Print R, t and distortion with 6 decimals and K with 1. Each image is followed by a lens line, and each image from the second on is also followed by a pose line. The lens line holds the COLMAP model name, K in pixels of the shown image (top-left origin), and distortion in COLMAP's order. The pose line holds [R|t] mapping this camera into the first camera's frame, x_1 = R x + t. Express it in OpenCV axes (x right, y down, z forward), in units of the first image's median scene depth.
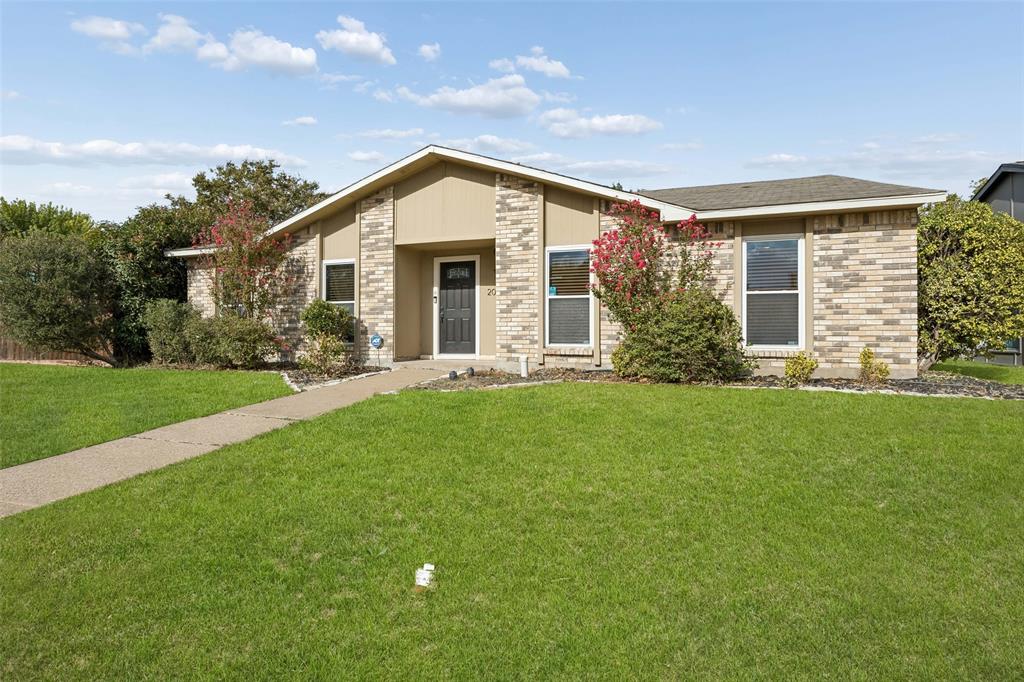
lens RADIAL K [[512.1, 0, 512.1], [0, 512.1, 346.9], [0, 0, 1]] dist [-0.003559, -0.000775]
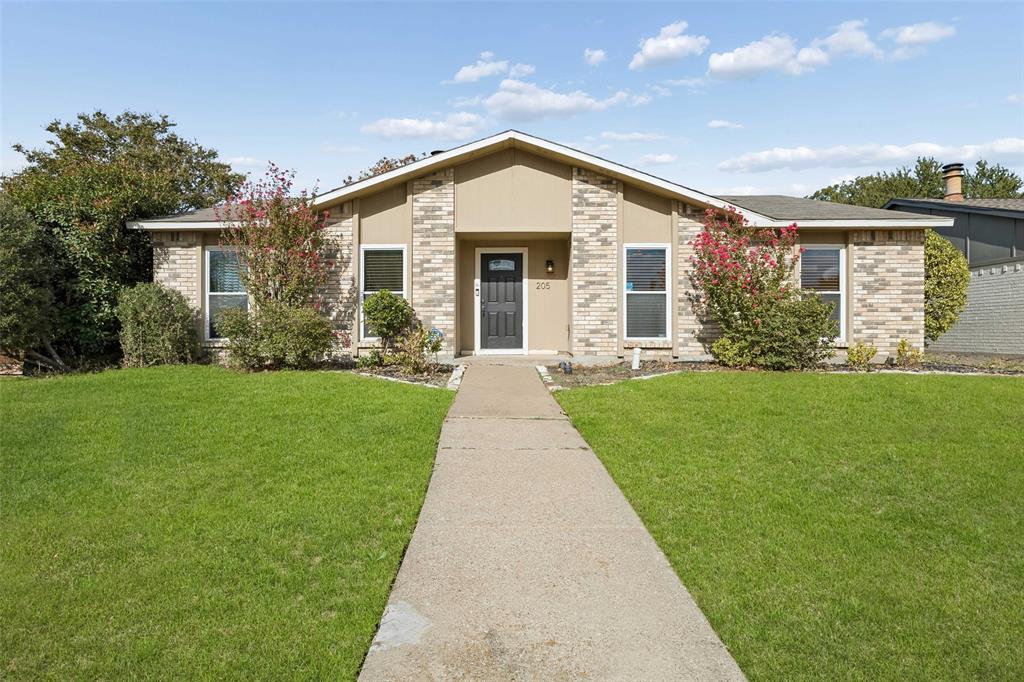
lens RADIAL K [[512.1, 0, 512.1], [0, 512.1, 346.9], [0, 0, 1]] dist [-0.003559, -0.000775]
pose [[0.945021, -0.011616, 0.326803, -0.474854], [0.009429, 0.999921, 0.008278, 0.002301], [-0.326874, -0.004741, 0.945056, 0.095630]]
